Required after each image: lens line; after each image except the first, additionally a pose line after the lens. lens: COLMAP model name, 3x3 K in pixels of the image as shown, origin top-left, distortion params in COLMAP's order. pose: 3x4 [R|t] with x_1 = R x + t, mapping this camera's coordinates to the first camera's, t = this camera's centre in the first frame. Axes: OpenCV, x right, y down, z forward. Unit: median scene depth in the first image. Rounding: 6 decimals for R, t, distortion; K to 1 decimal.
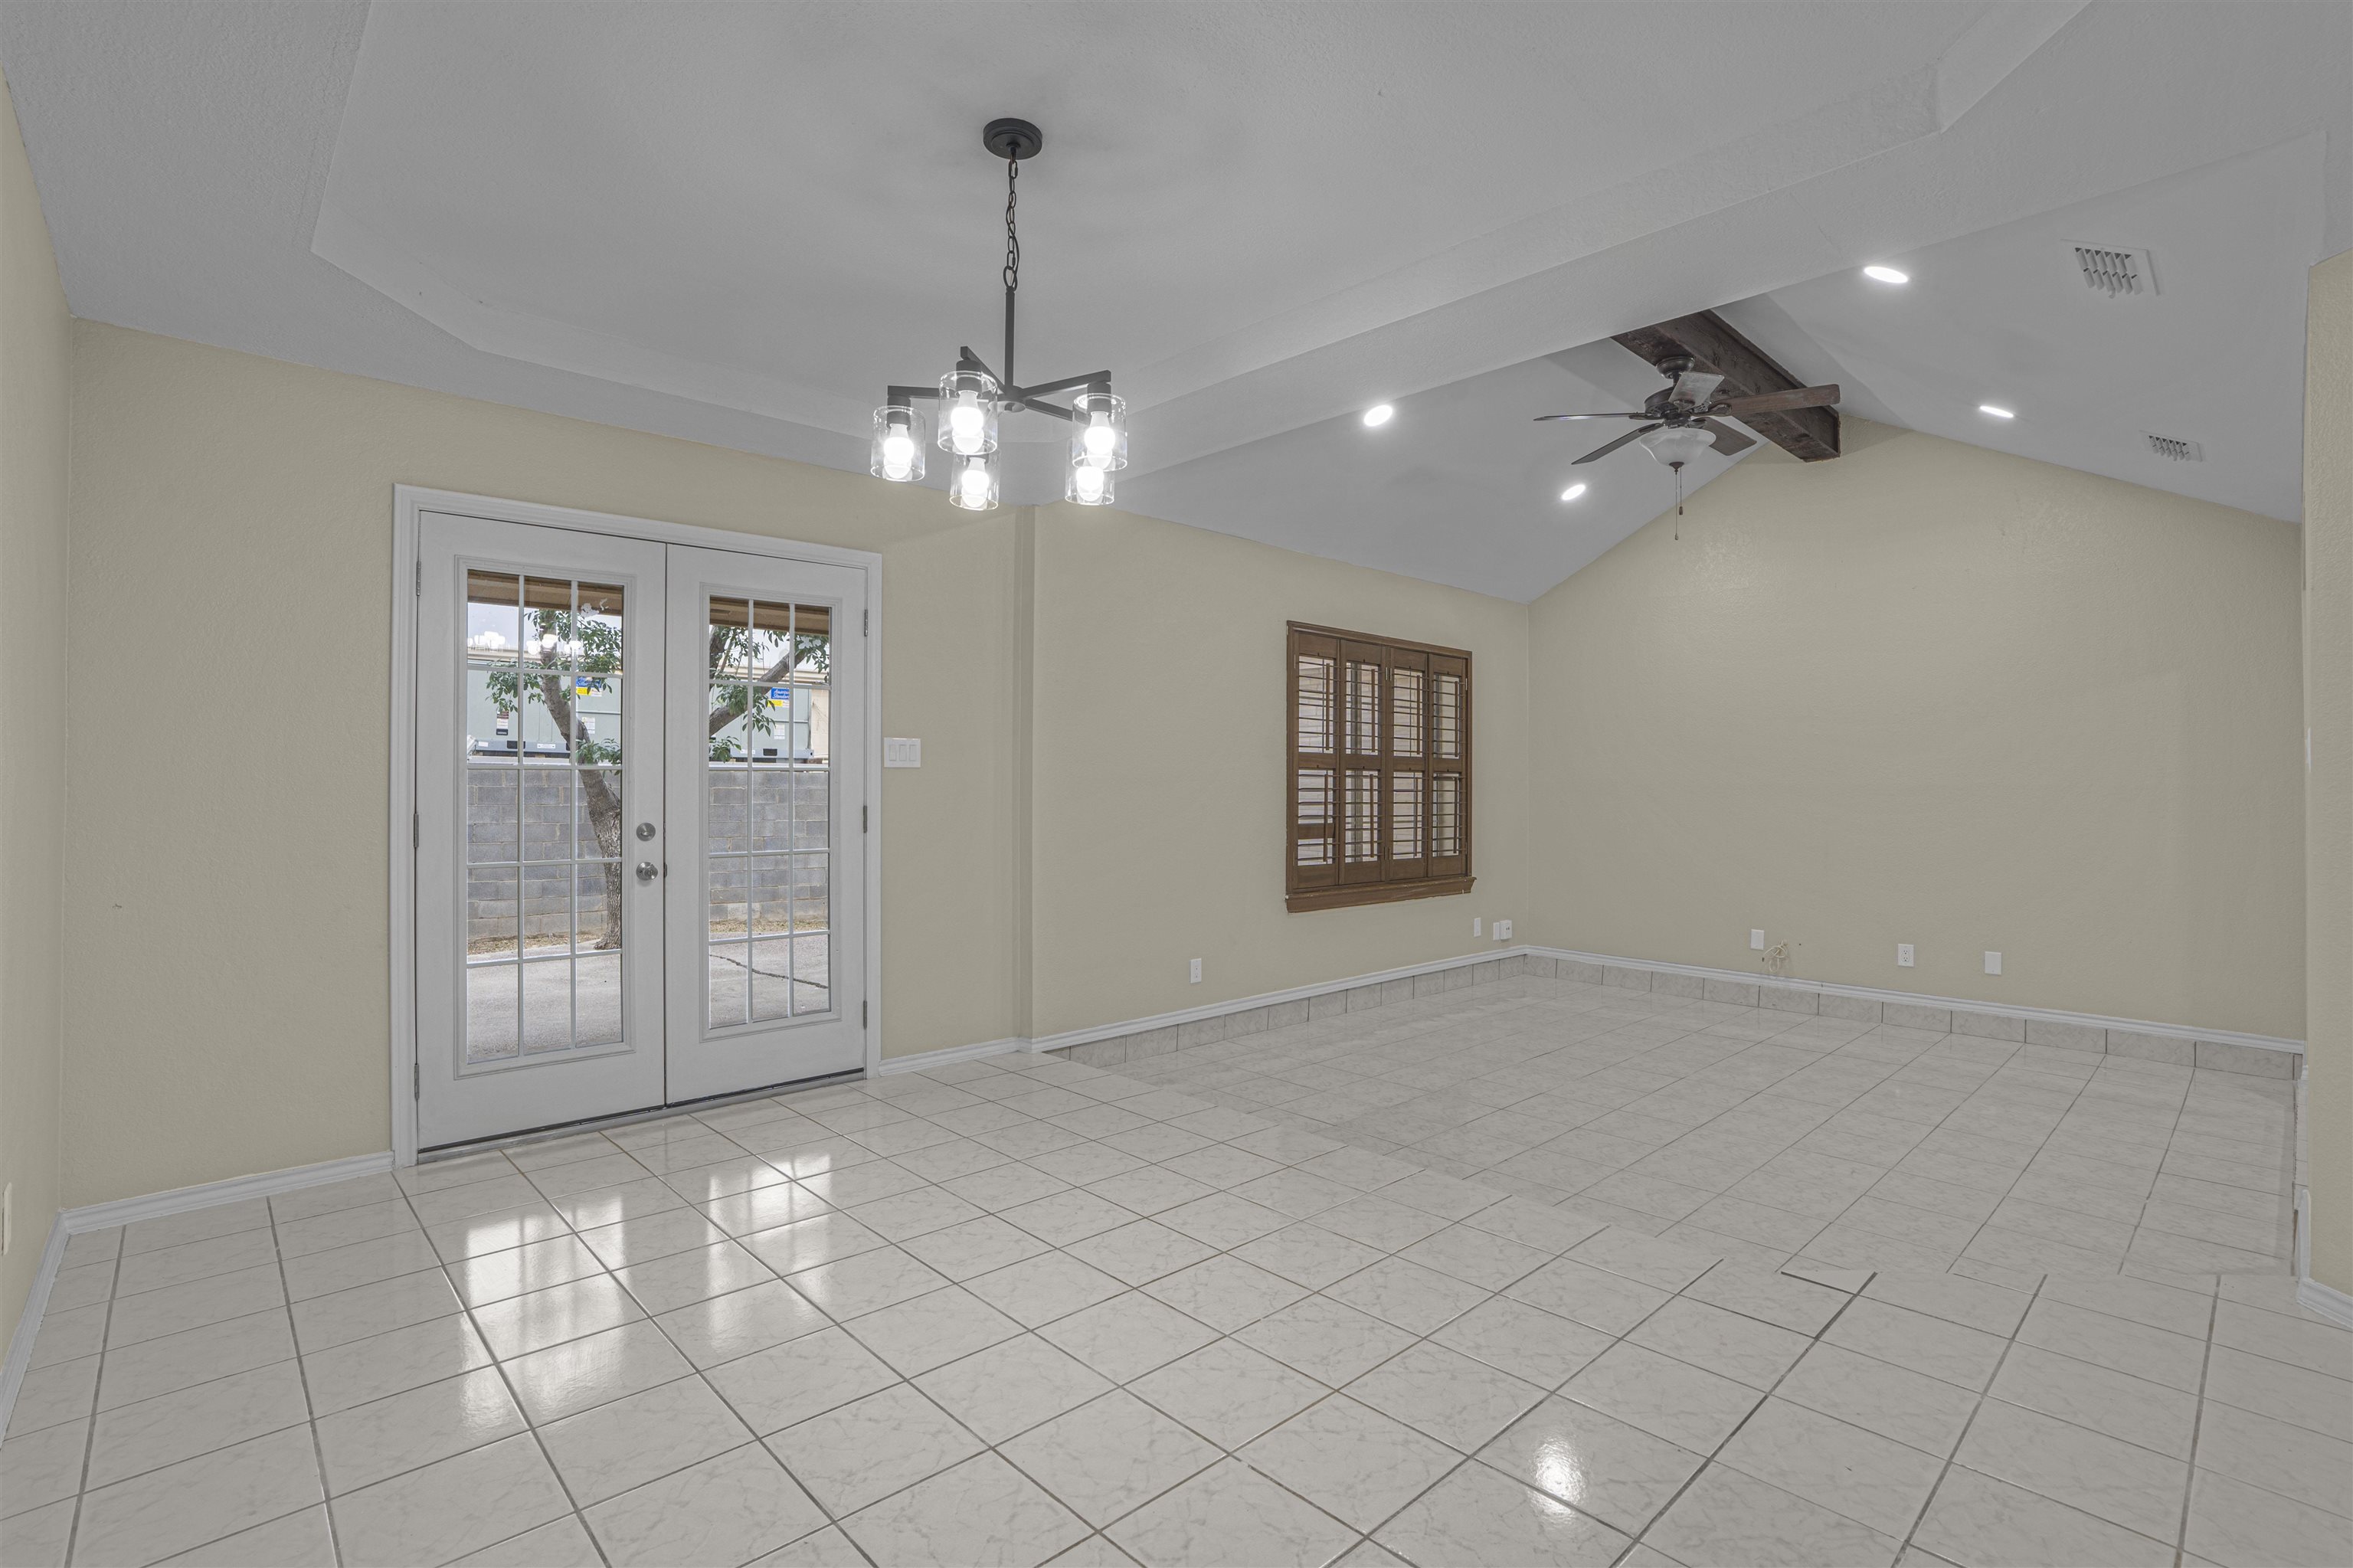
lens RADIAL K [[1100.6, 0, 1174.9], [0, 1100.6, 790.2], [0, 0, 1]] dist [-0.072586, 0.028589]
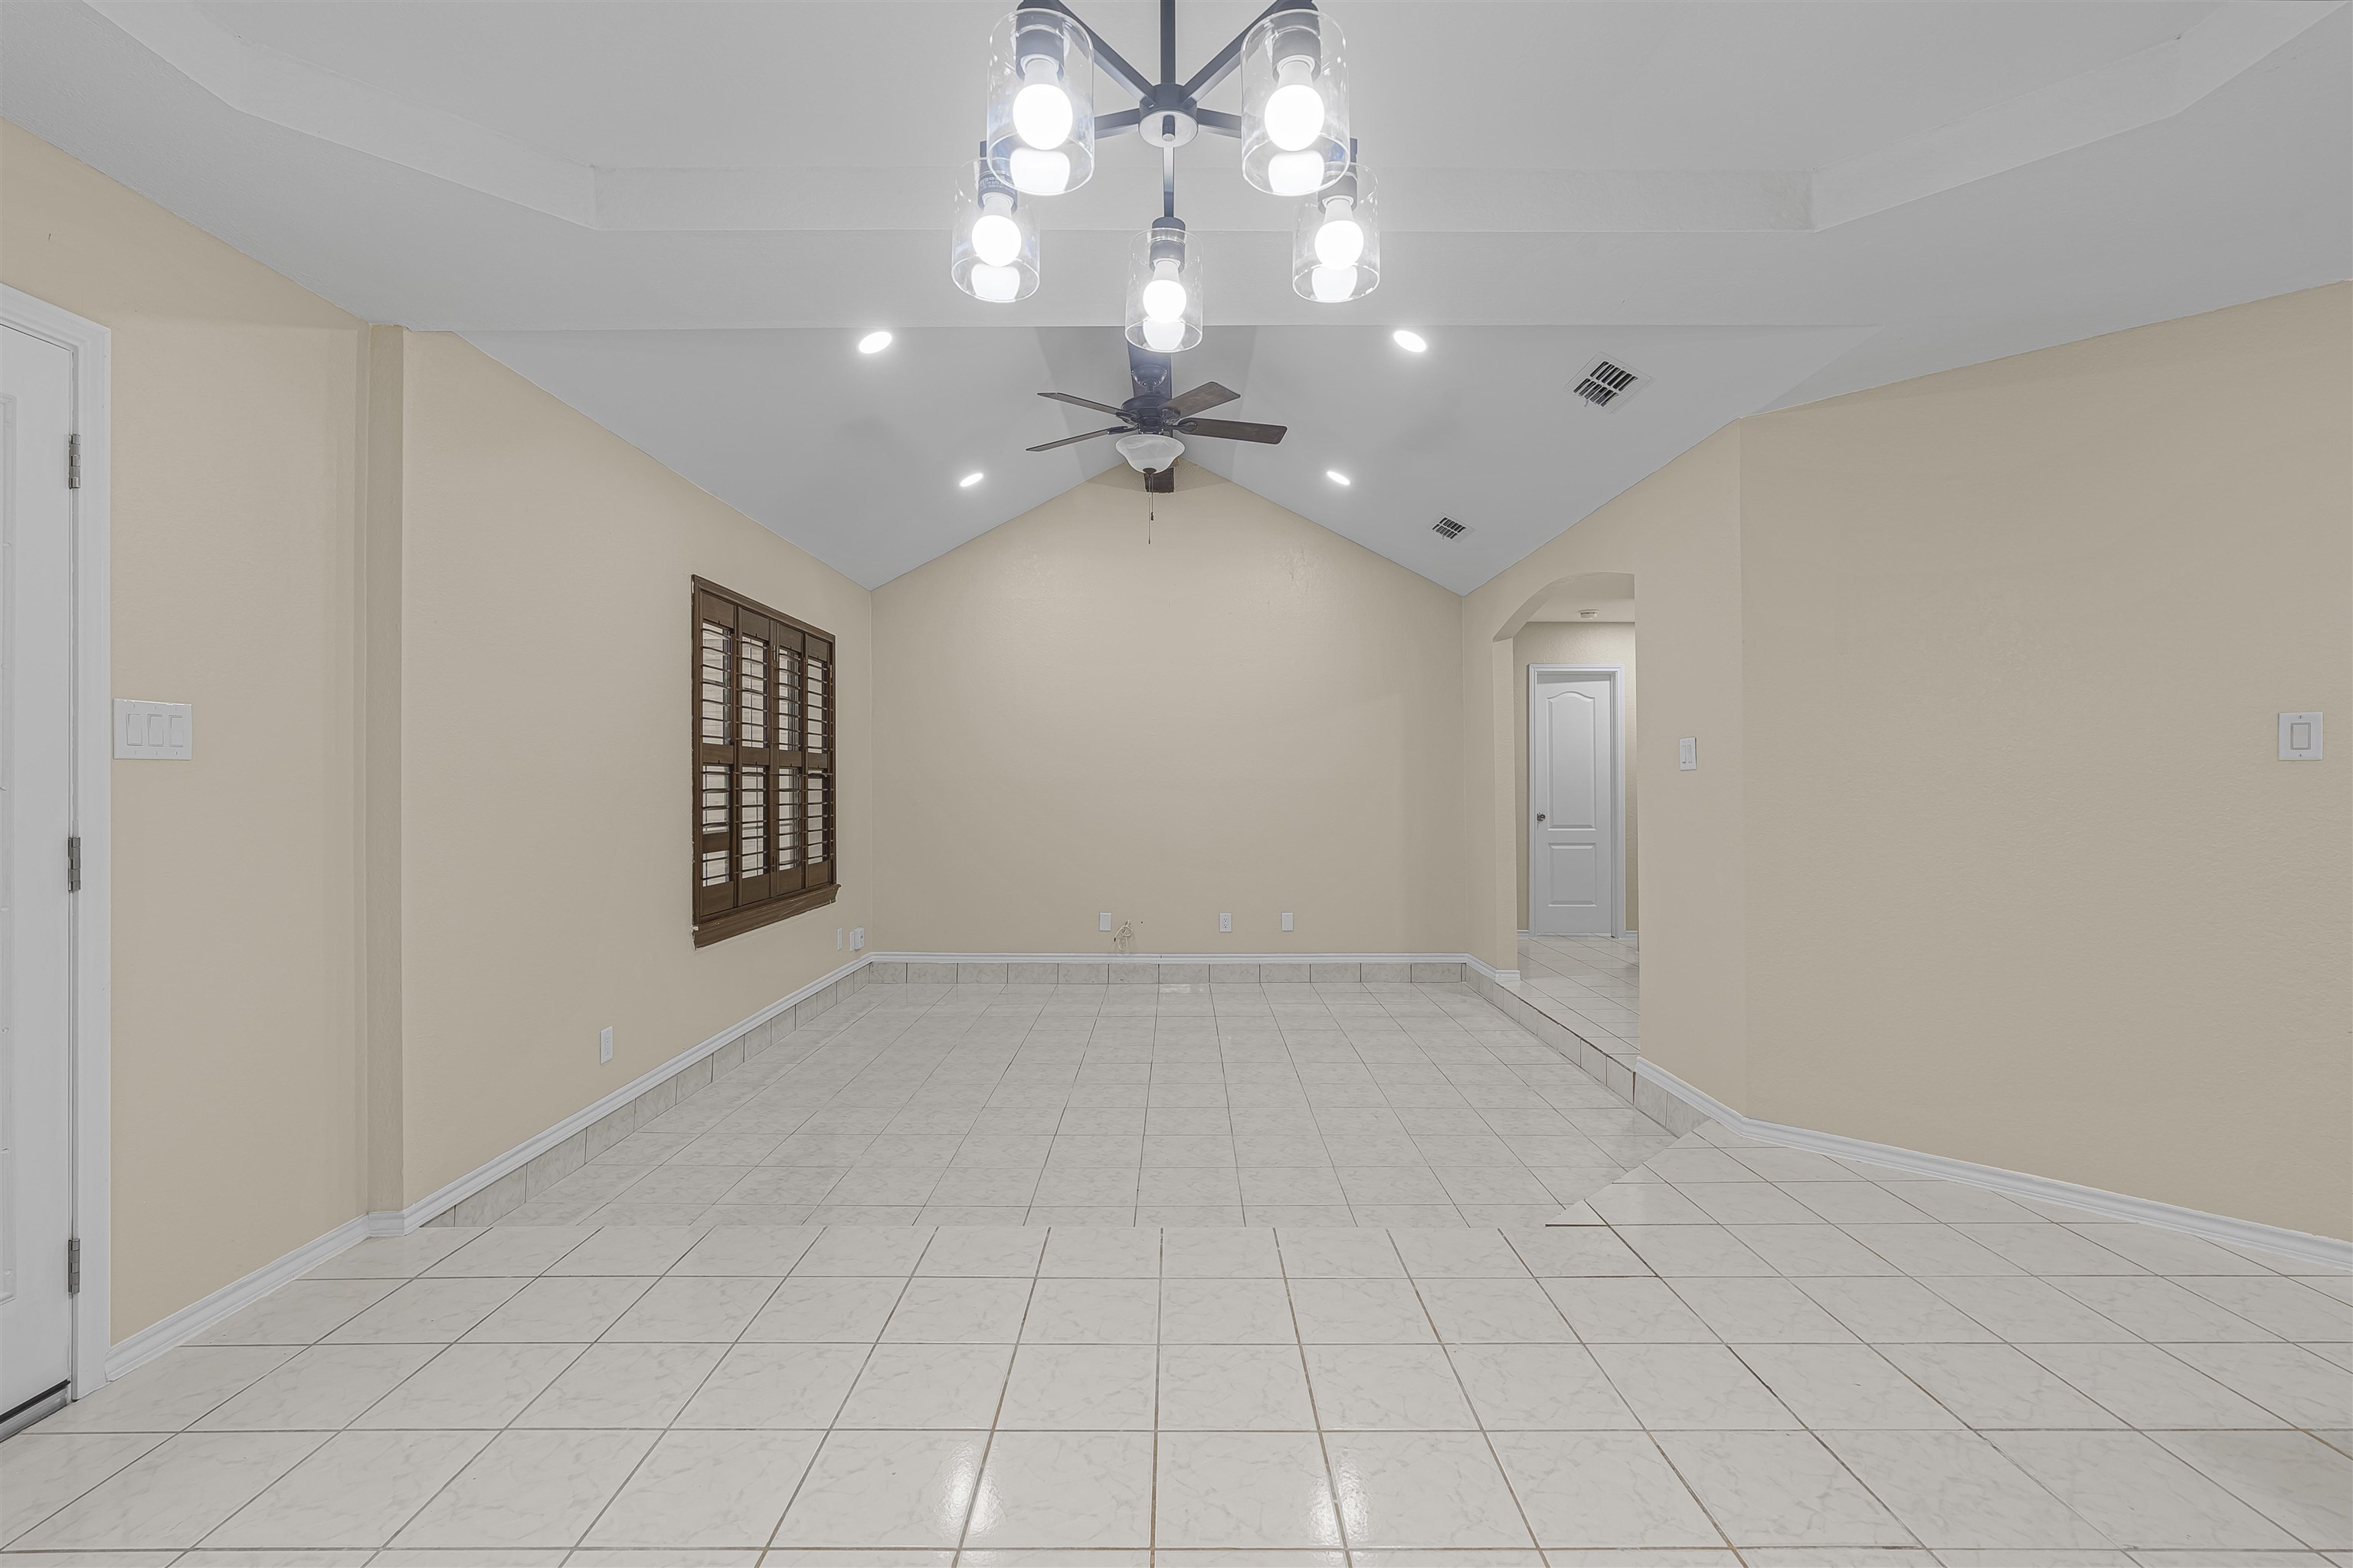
lens RADIAL K [[1059.3, 0, 1176.5], [0, 1059.3, 784.0], [0, 0, 1]] dist [-0.008380, 0.000556]
pose [[0.684251, -0.010411, 0.729173, -0.210958], [0.011677, 0.999926, 0.003319, -0.004061], [-0.729153, 0.006243, 0.684322, 0.234260]]
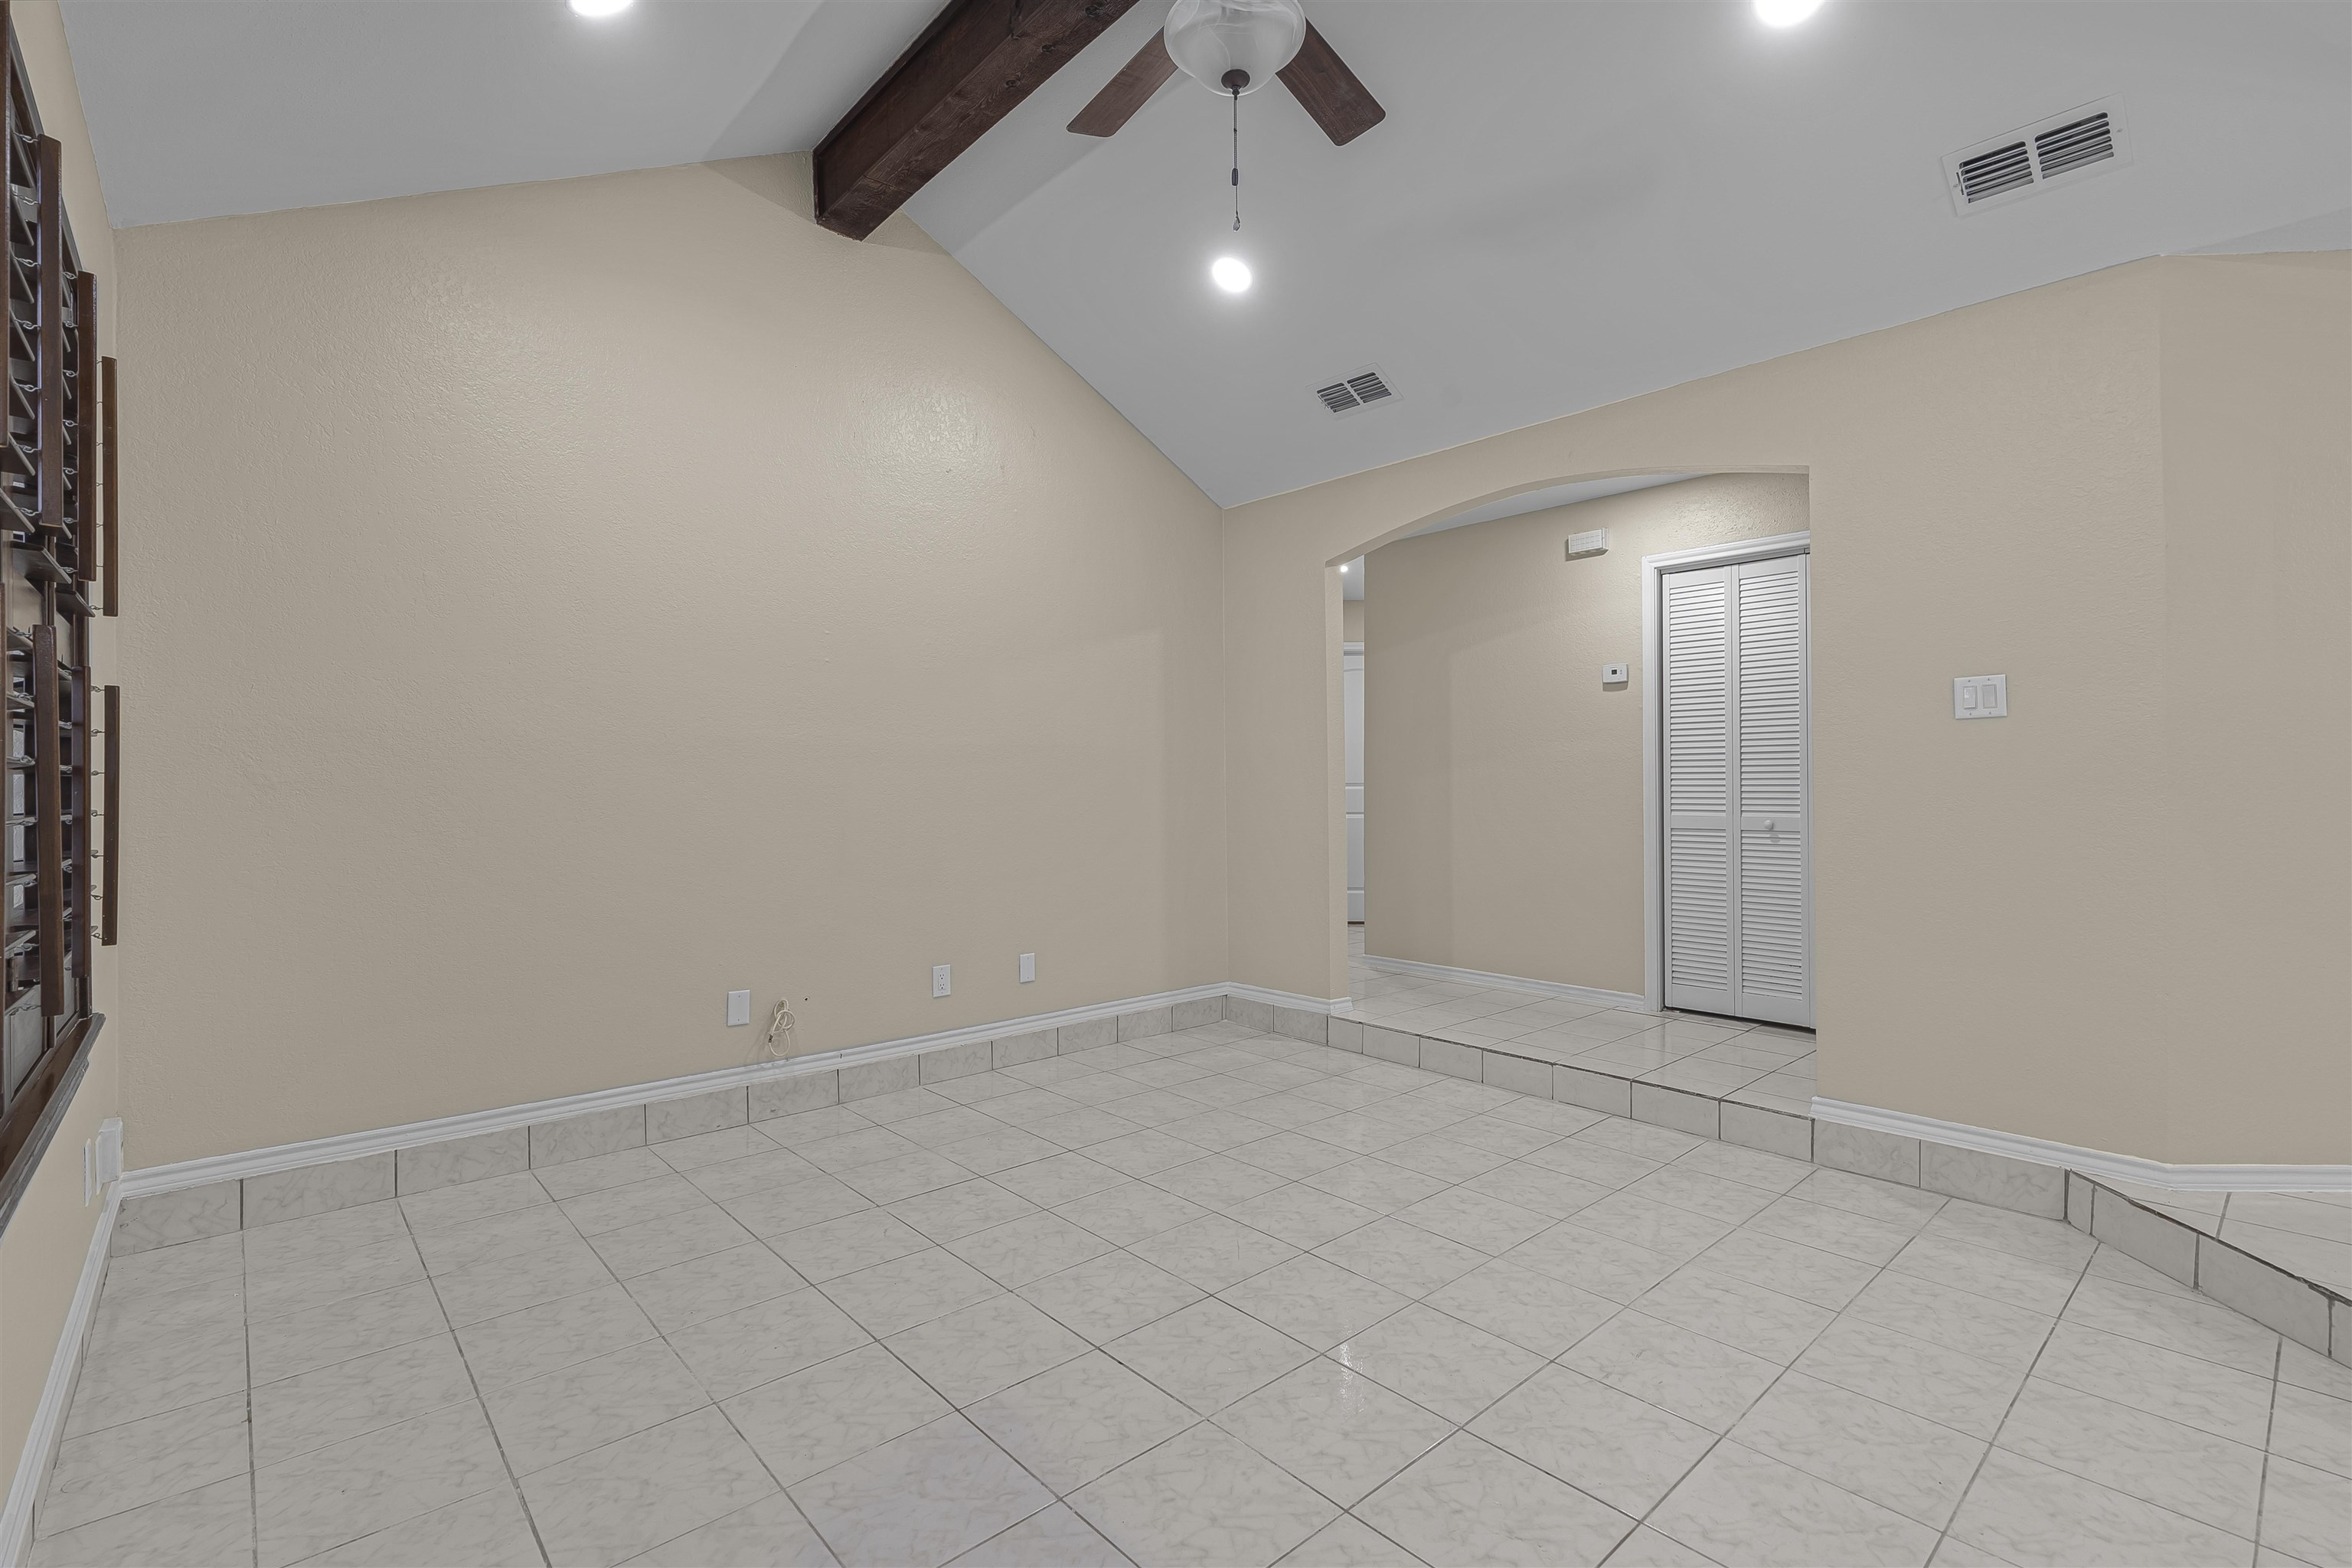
lens RADIAL K [[1064.2, 0, 1172.1], [0, 1064.2, 791.0], [0, 0, 1]] dist [-0.004150, 0.000962]
pose [[0.020570, -0.016236, 0.999657, -0.023797], [0.009179, 0.999829, 0.016050, 0.017271], [-0.999746, 0.008846, 0.020715, 0.833272]]
